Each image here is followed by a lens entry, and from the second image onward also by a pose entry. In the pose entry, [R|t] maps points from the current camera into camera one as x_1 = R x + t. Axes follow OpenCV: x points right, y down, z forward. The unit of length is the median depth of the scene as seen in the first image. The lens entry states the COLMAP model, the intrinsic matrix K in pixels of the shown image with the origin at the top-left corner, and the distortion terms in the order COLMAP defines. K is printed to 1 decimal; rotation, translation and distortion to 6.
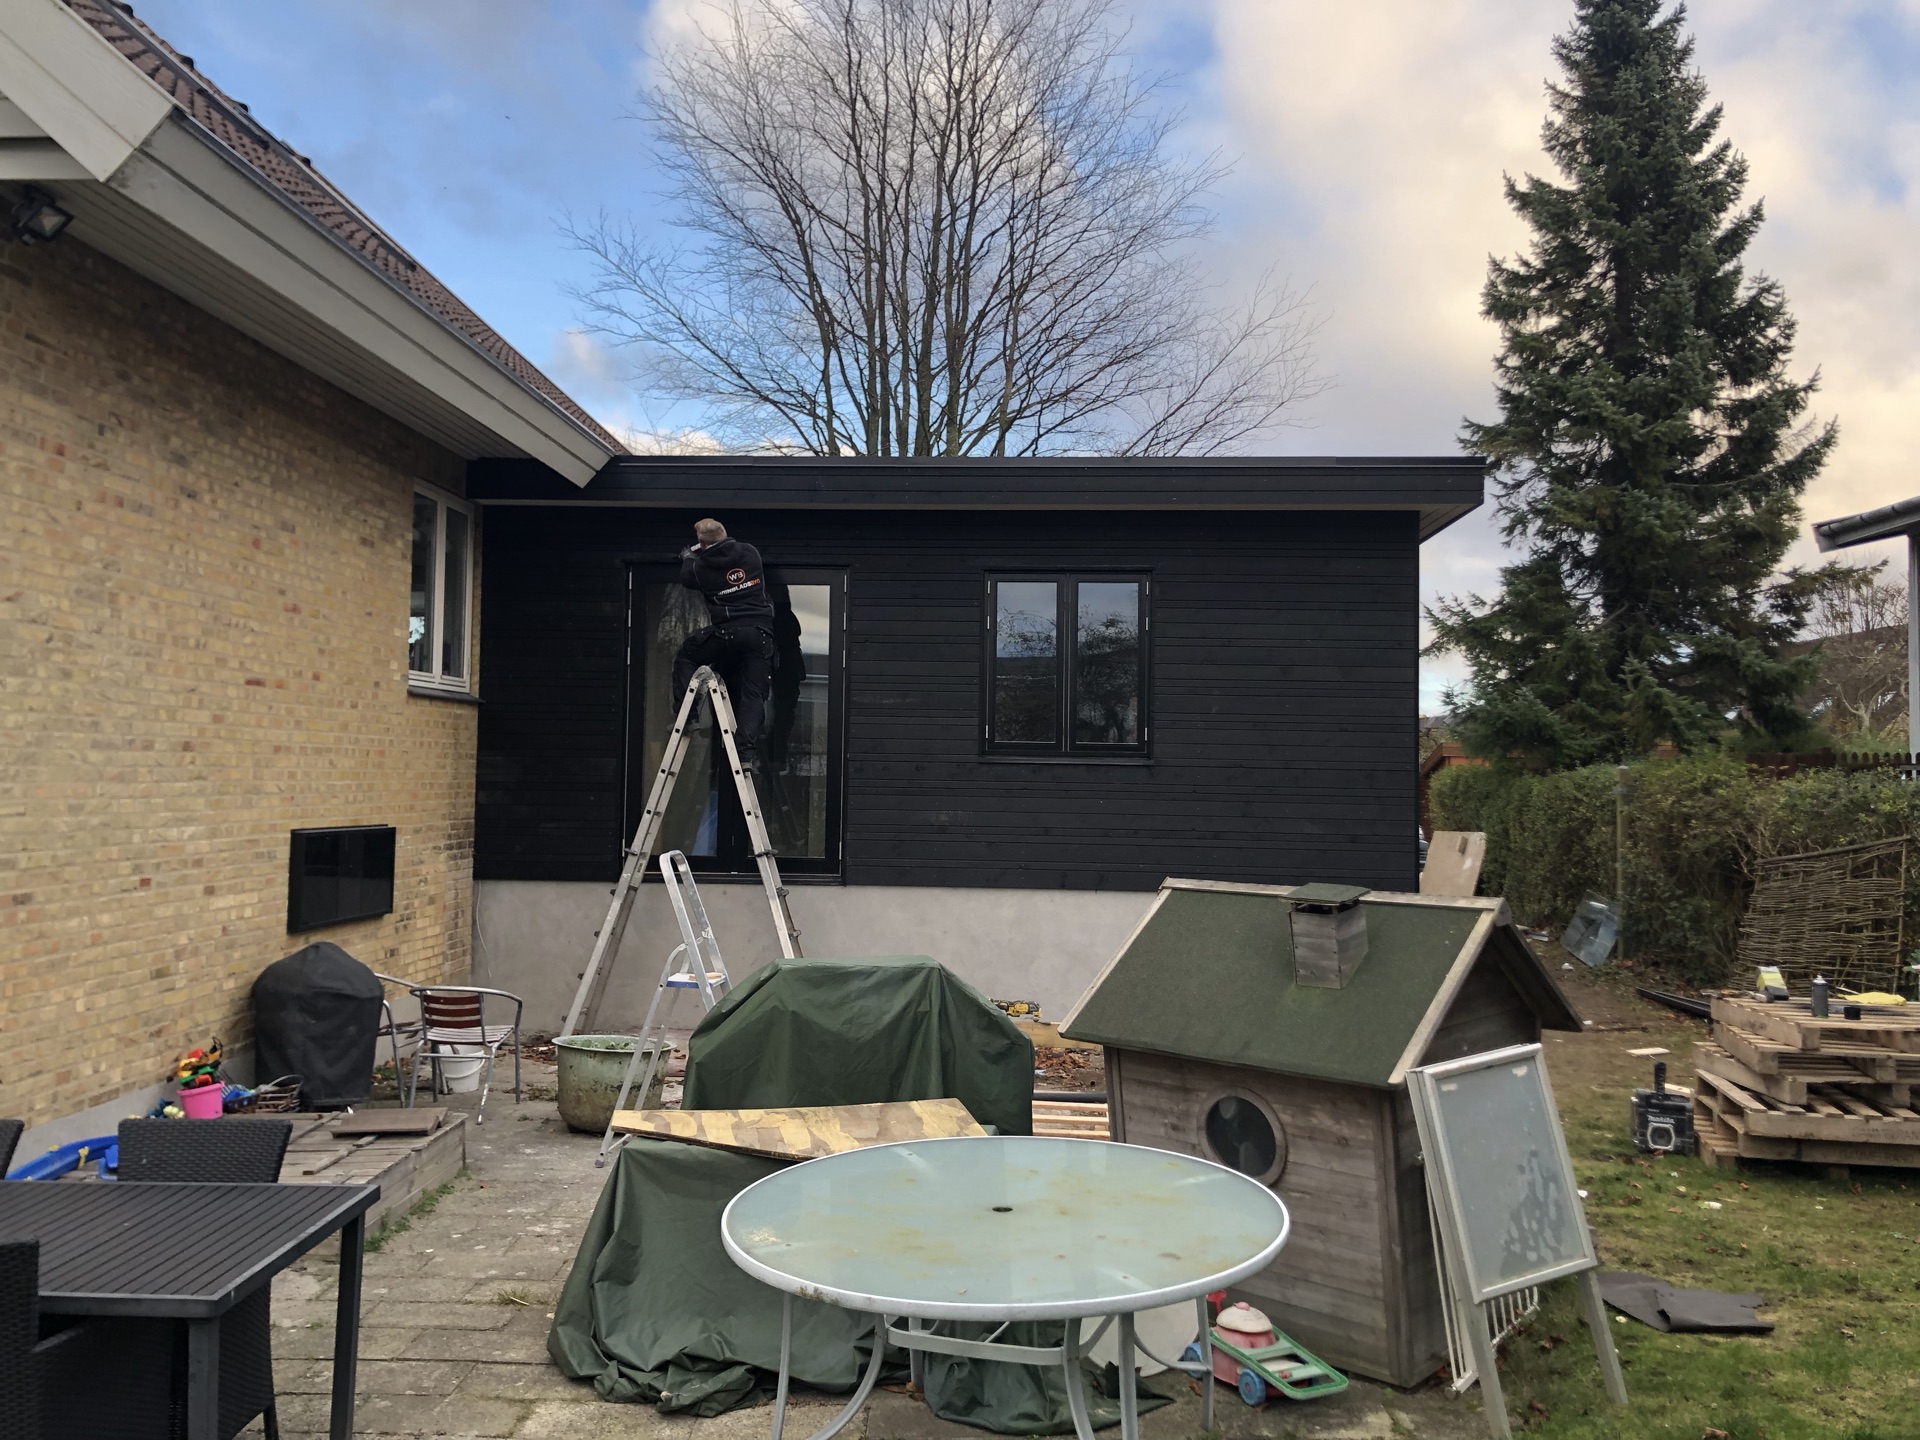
lens RADIAL K [[1577.5, 0, 961.3], [0, 1577.5, 711.6], [0, 0, 1]] dist [0.059748, -0.047223]
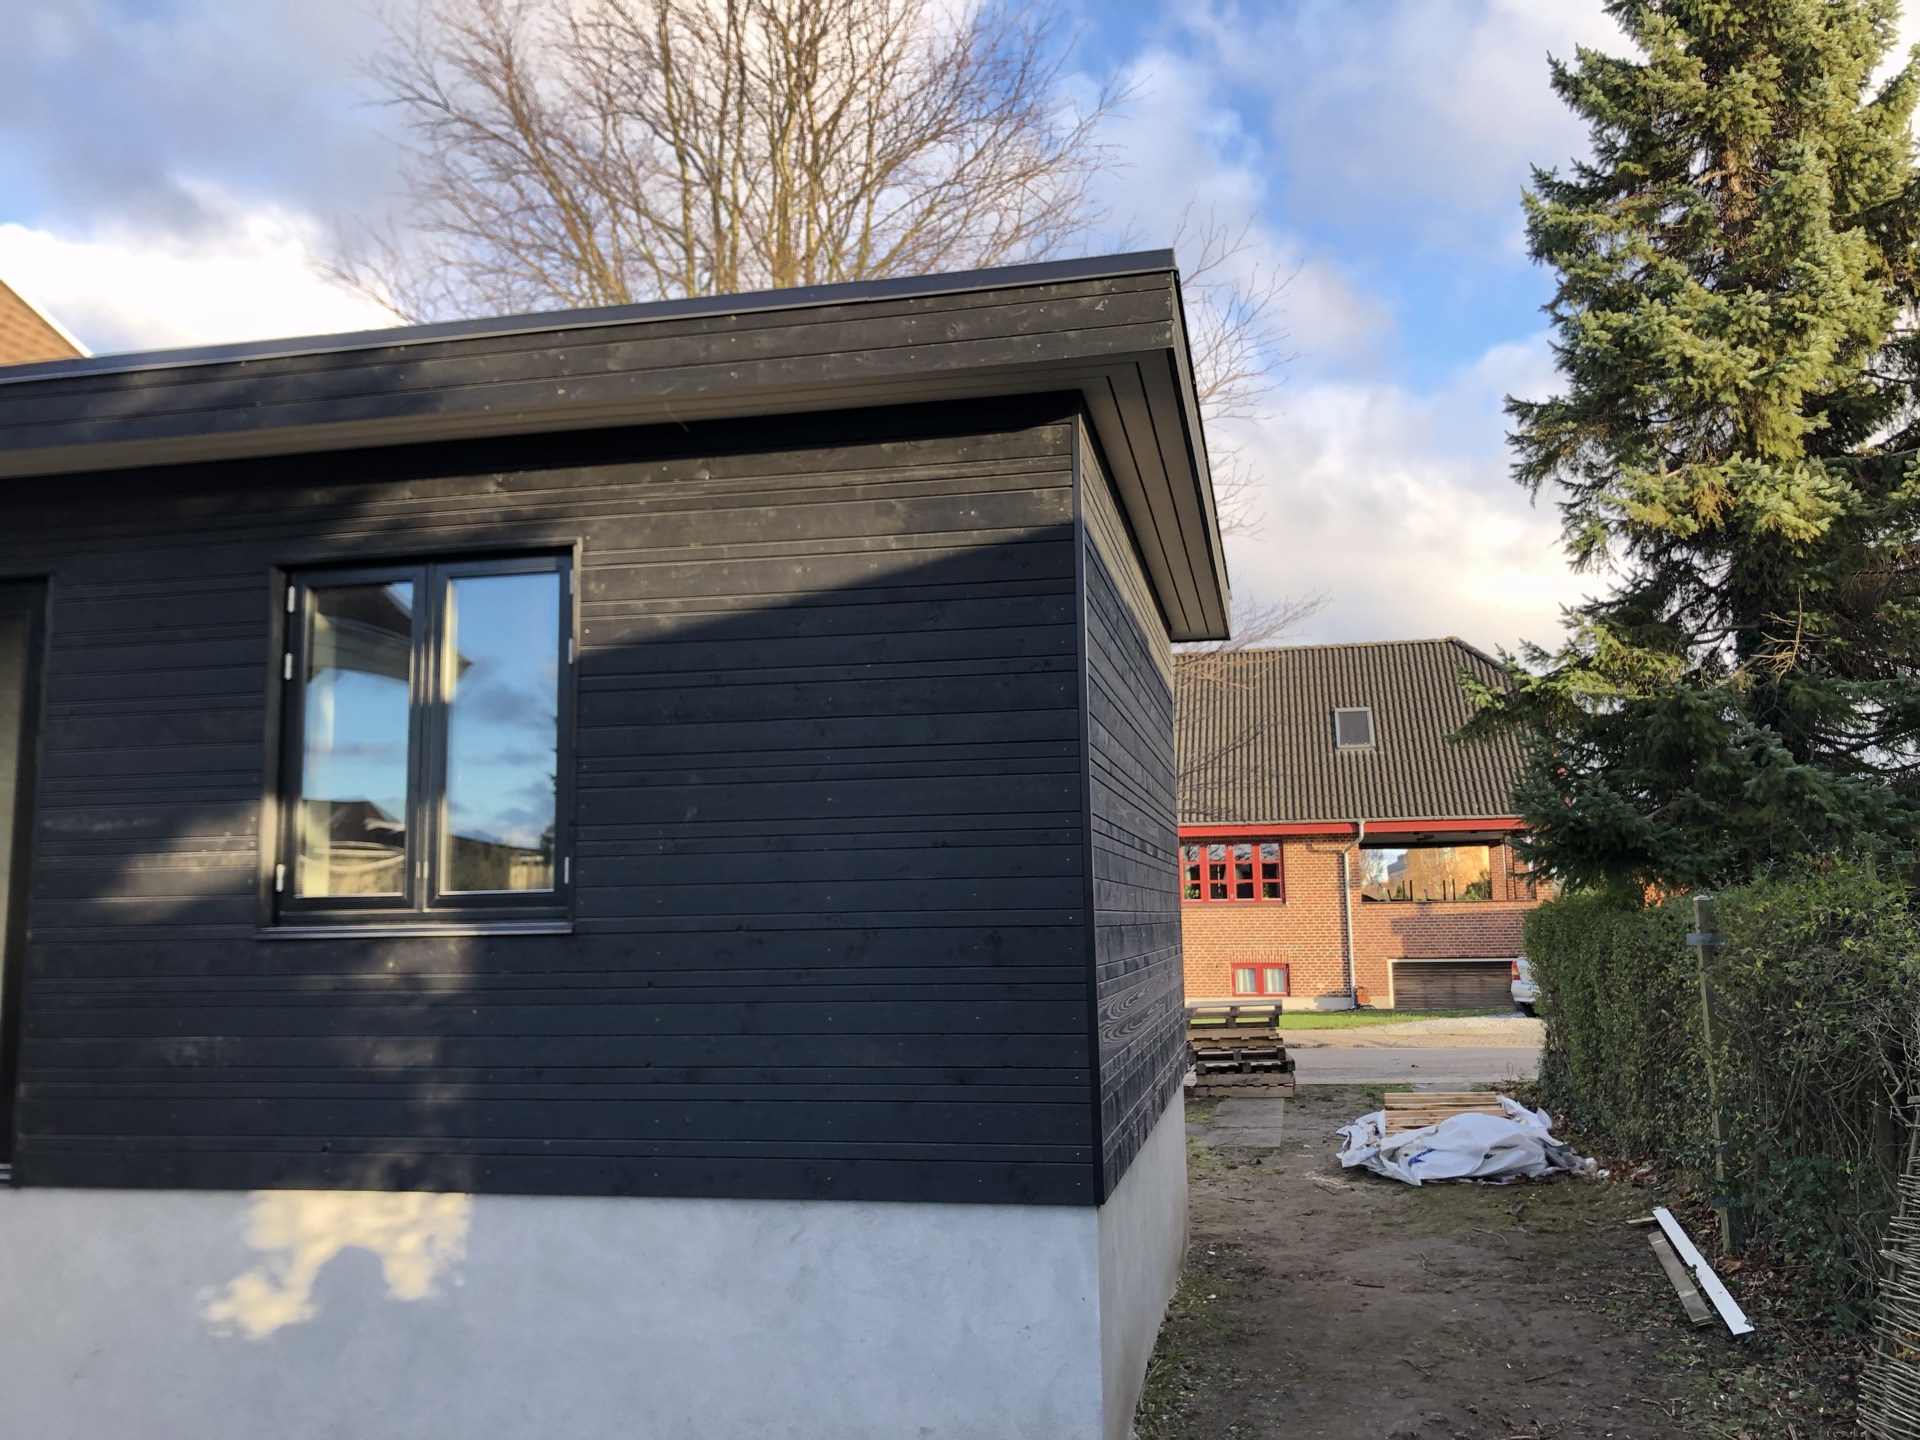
lens RADIAL K [[1577.5, 0, 957.1], [0, 1577.5, 726.1], [0, 0, 1]] dist [0.059748, -0.047223]
pose [[0.987558, -0.049801, -0.149160, 0.180635], [0.037590, 0.995790, -0.083600, 0.008721], [0.152695, 0.076953, 0.985273, 0.295715]]
